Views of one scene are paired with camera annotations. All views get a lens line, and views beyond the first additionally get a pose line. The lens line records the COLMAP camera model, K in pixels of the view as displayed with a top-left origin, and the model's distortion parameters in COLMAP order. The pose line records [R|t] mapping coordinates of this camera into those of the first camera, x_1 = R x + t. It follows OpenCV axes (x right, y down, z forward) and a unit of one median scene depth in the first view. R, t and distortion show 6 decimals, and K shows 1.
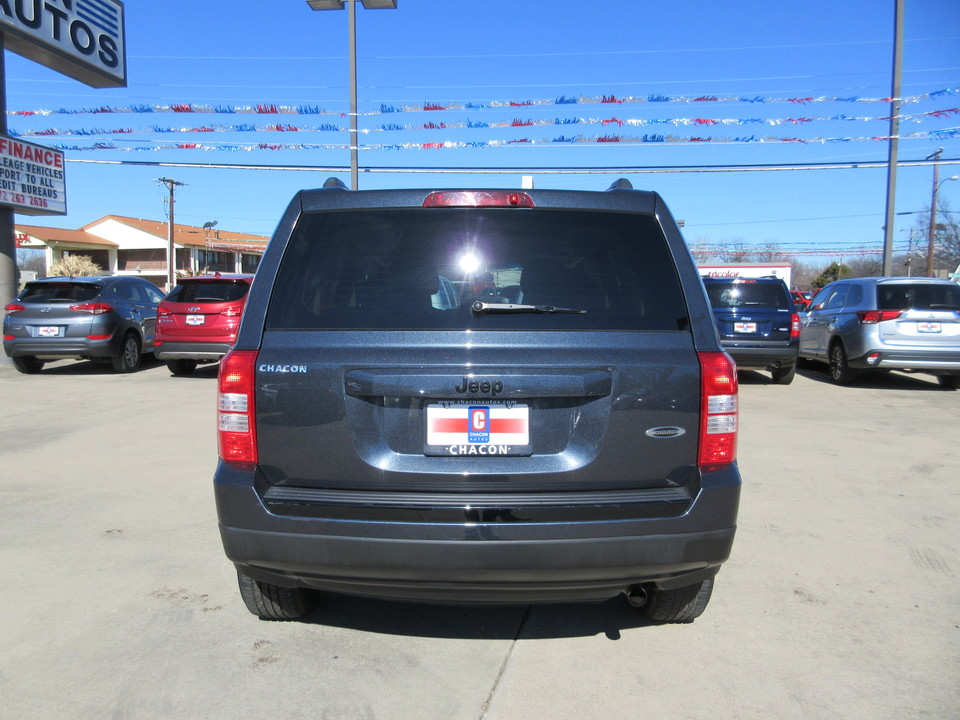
lens RADIAL K [[707.2, 0, 480.0], [0, 707.2, 360.0], [0, 0, 1]] dist [-0.002464, -0.008305]
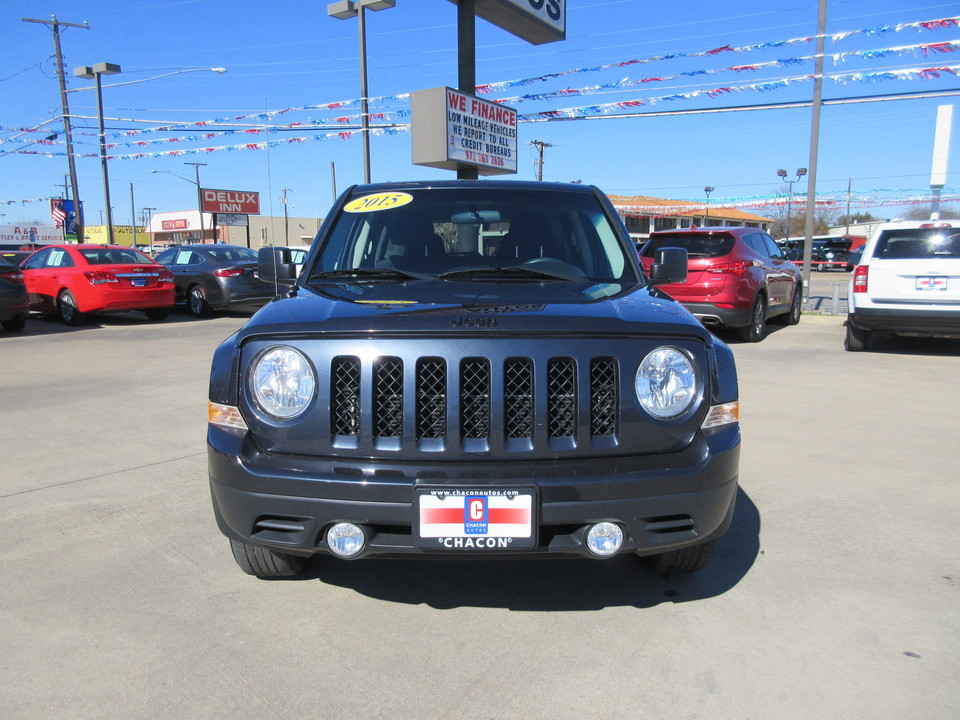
lens RADIAL K [[702.3, 0, 477.4], [0, 702.3, 360.0], [0, 0, 1]] dist [-0.008367, -0.007241]
pose [[0.900100, 0.057854, -0.431826, -0.236649], [-0.032308, 0.997279, 0.066267, -0.001915], [0.434485, -0.045695, 0.899519, 0.064522]]
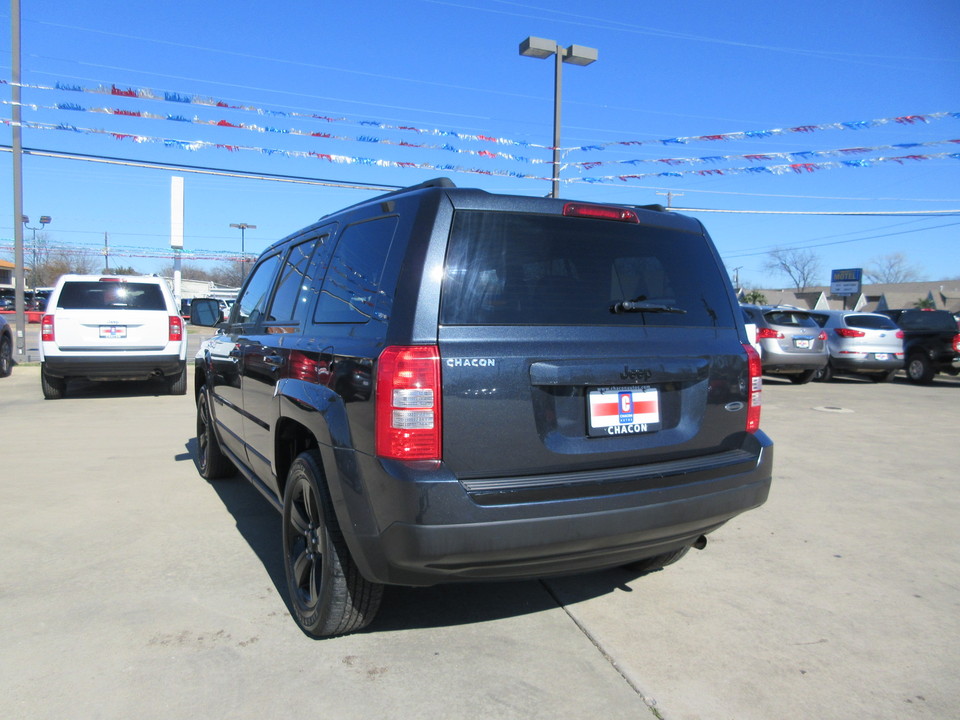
lens RADIAL K [[705.2, 0, 479.7], [0, 705.2, 358.6], [0, 0, 1]] dist [-0.012472, 0.001479]
pose [[0.874766, -0.016170, 0.484276, -0.147380], [0.025718, 0.999584, -0.013079, 0.003983], [-0.483863, 0.023896, 0.874818, 0.020526]]
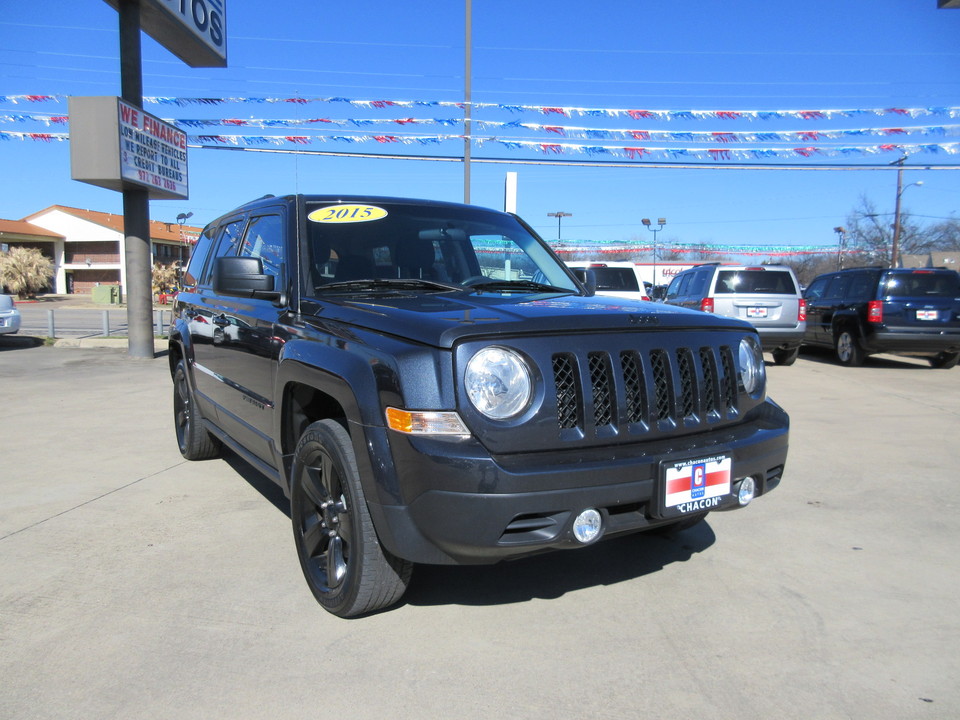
lens RADIAL K [[702.3, 0, 477.4], [0, 702.3, 360.0], [0, 0, 1]] dist [-0.008367, -0.007241]
pose [[0.993827, -0.007560, 0.110682, -0.394437], [0.007122, 0.999965, 0.004350, 0.011666], [-0.110711, -0.003535, 0.993846, 0.025416]]
